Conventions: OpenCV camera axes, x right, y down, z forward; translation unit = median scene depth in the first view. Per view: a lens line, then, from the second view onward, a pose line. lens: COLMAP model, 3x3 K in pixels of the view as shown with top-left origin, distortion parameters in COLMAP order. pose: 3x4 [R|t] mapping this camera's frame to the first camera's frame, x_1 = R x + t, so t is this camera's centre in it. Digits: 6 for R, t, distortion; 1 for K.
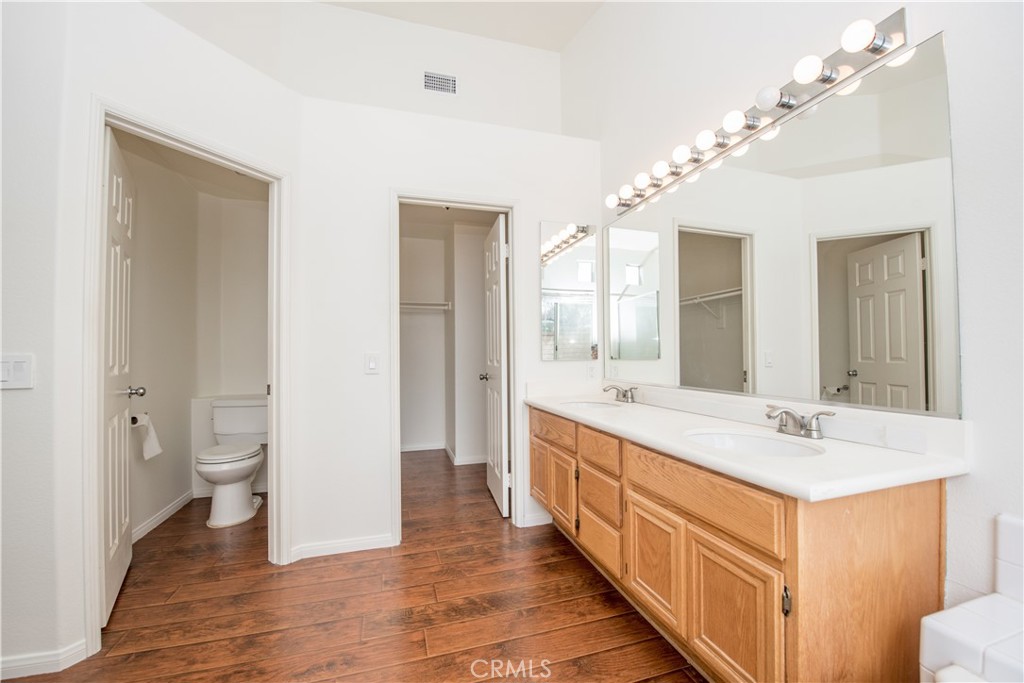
lens RADIAL K [[415.0, 0, 512.4], [0, 415.0, 346.0], [0, 0, 1]] dist [-0.021222, -0.000288]
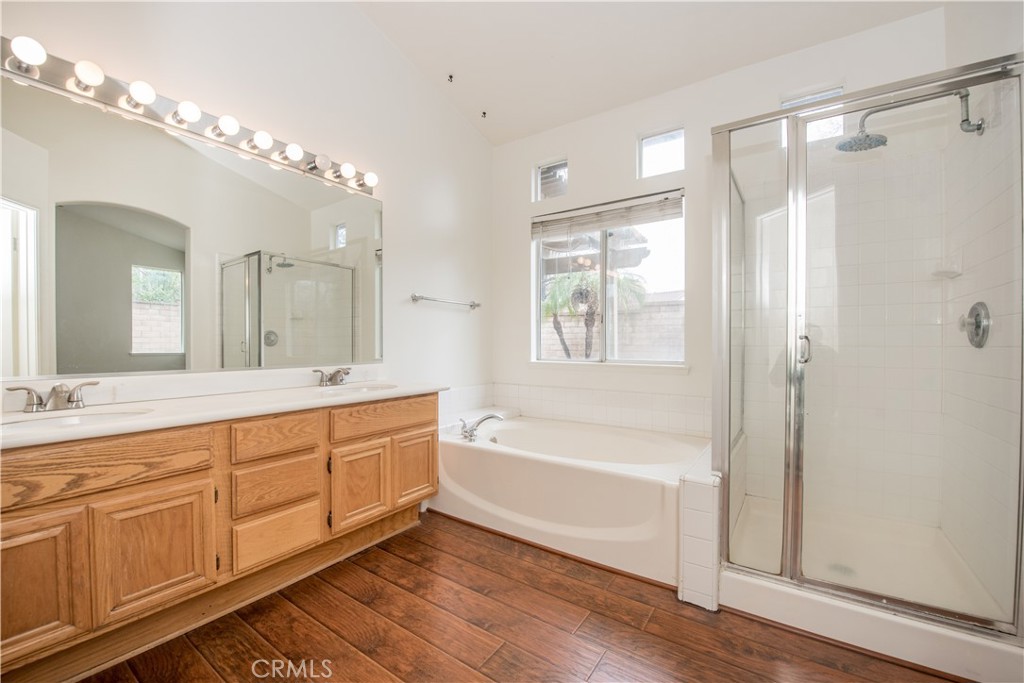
lens RADIAL K [[430.7, 0, 512.0], [0, 430.7, 341.5], [0, 0, 1]] dist [-0.020253, -0.000112]
pose [[-0.638147, -0.009524, 0.769855, -0.955989], [-0.026284, 0.999610, -0.009422, 0.045997], [-0.769465, -0.026247, -0.638149, 1.400975]]
